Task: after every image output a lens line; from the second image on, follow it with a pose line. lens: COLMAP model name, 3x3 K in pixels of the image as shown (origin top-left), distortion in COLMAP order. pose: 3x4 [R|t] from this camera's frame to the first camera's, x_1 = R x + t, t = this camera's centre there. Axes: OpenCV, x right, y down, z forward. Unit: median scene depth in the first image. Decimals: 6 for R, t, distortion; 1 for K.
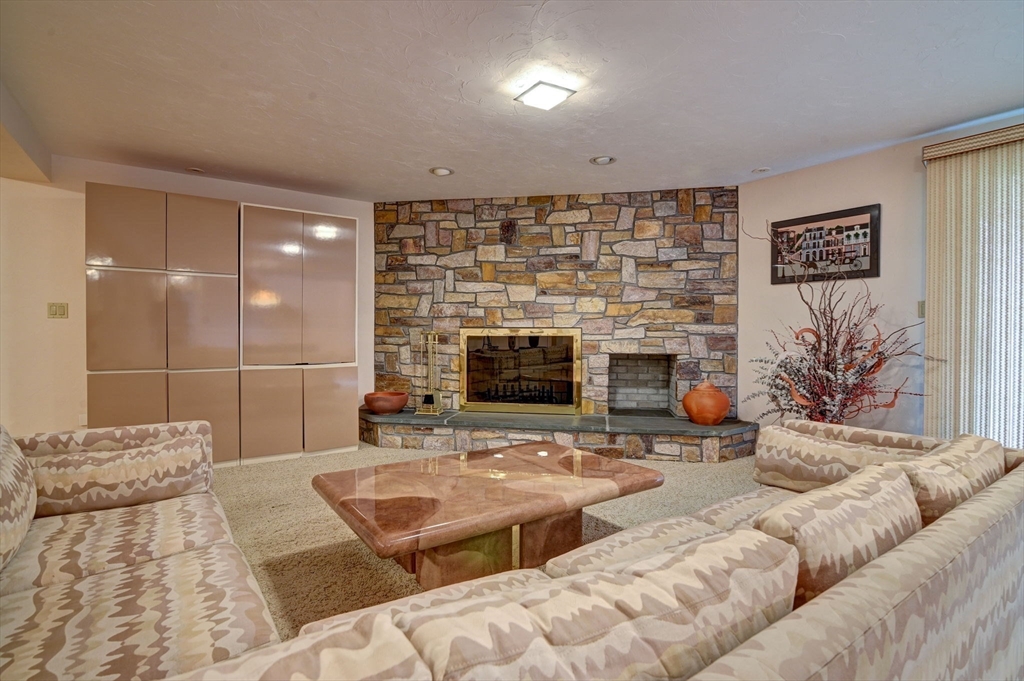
lens RADIAL K [[470.0, 0, 512.0], [0, 470.0, 340.5], [0, 0, 1]] dist [-0.022031, 0.002463]
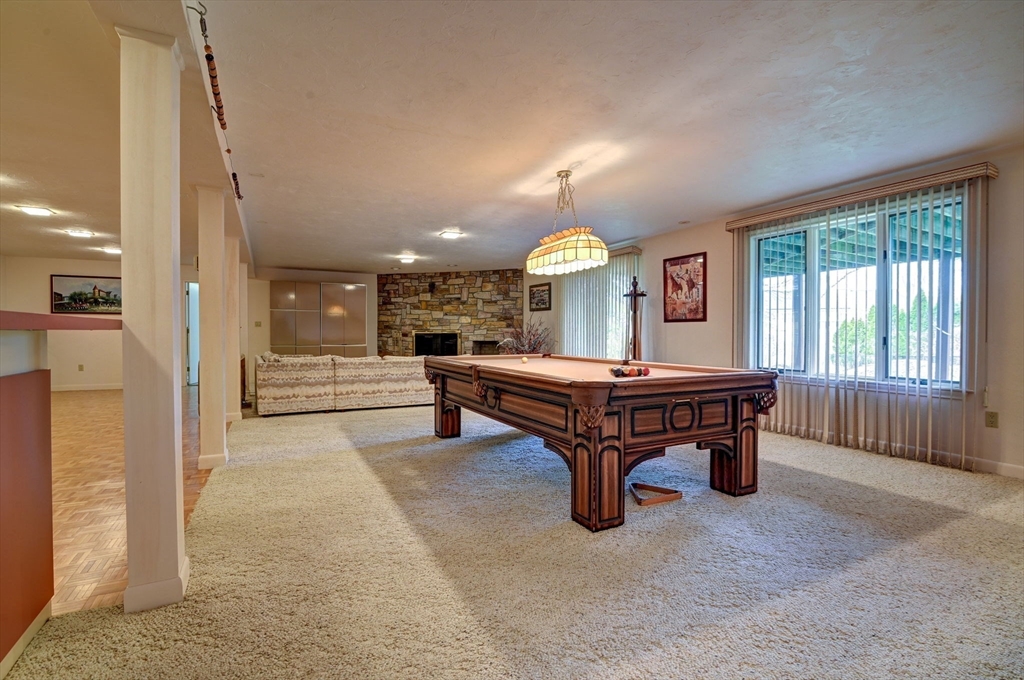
lens RADIAL K [[470.0, 0, 512.0], [0, 470.0, 340.0], [0, 0, 1]] dist [-0.022031, 0.002463]
pose [[0.990258, 0.001851, -0.139236, 0.704463], [-0.001700, 0.999998, 0.001199, 0.019749], [0.139238, -0.000951, 0.990259, -1.221256]]
